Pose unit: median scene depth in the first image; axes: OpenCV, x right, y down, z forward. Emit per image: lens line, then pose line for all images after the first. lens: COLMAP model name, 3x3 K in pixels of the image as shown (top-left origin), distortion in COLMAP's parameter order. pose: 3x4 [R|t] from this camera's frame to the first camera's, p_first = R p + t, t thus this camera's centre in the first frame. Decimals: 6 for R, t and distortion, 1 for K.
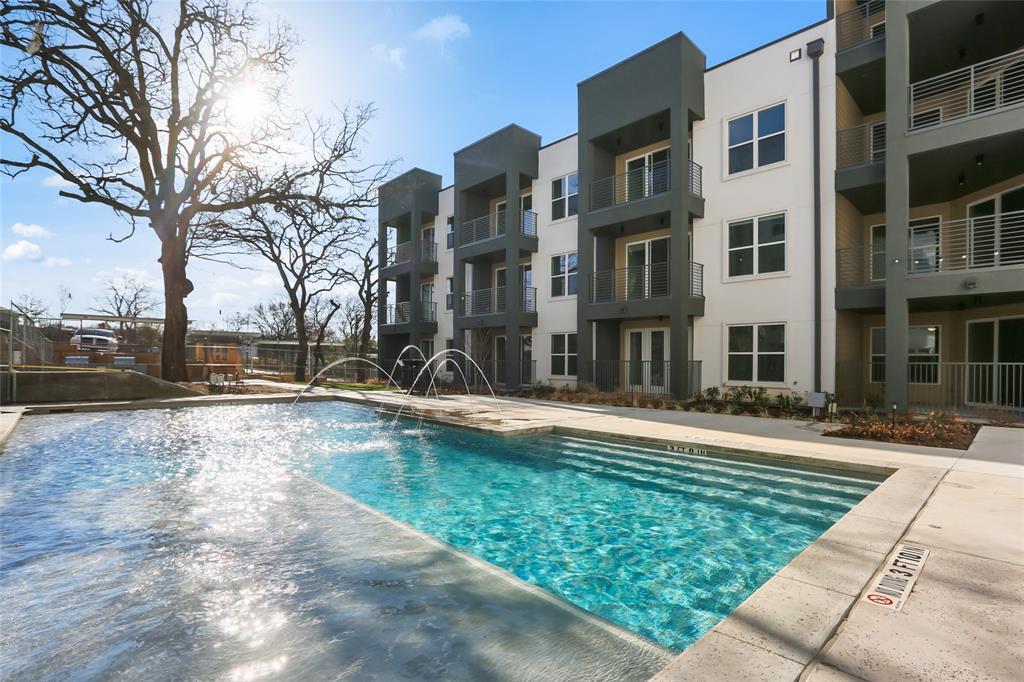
lens RADIAL K [[481.2, 0, 512.0], [0, 481.2, 341.0], [0, 0, 1]] dist [0.026515, 0.000387]
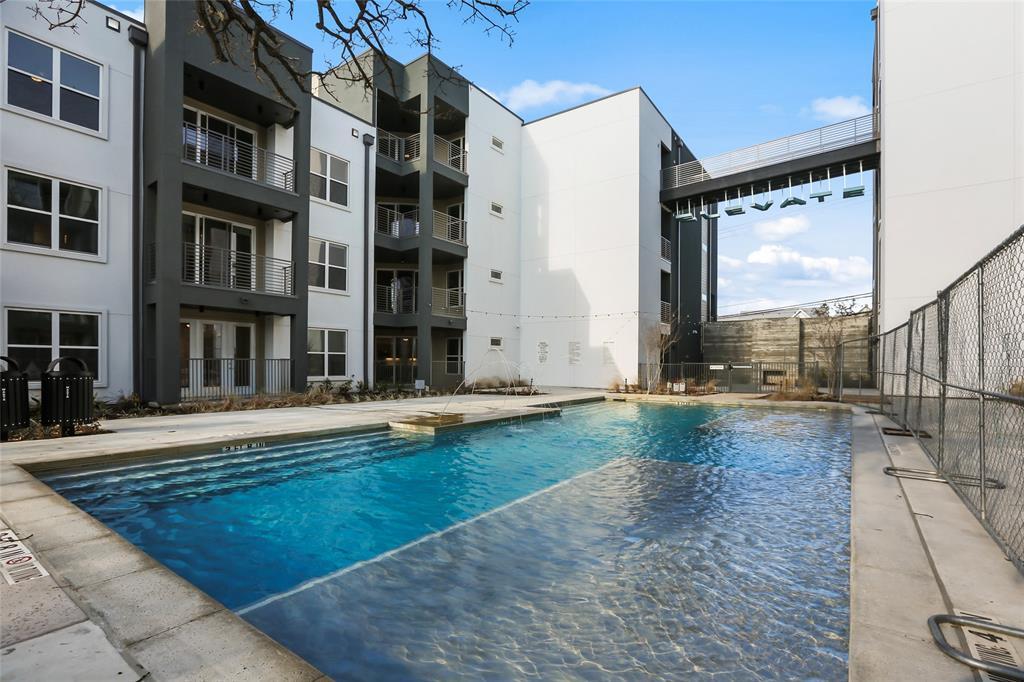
lens RADIAL K [[460.1, 0, 513.5], [0, 460.1, 351.0], [0, 0, 1]] dist [0.001328, 0.000762]
pose [[-0.094791, 0.014265, 0.995395, -0.618164], [-0.049104, 0.998613, -0.018987, 0.016665], [-0.994285, -0.050677, -0.093959, 0.564017]]
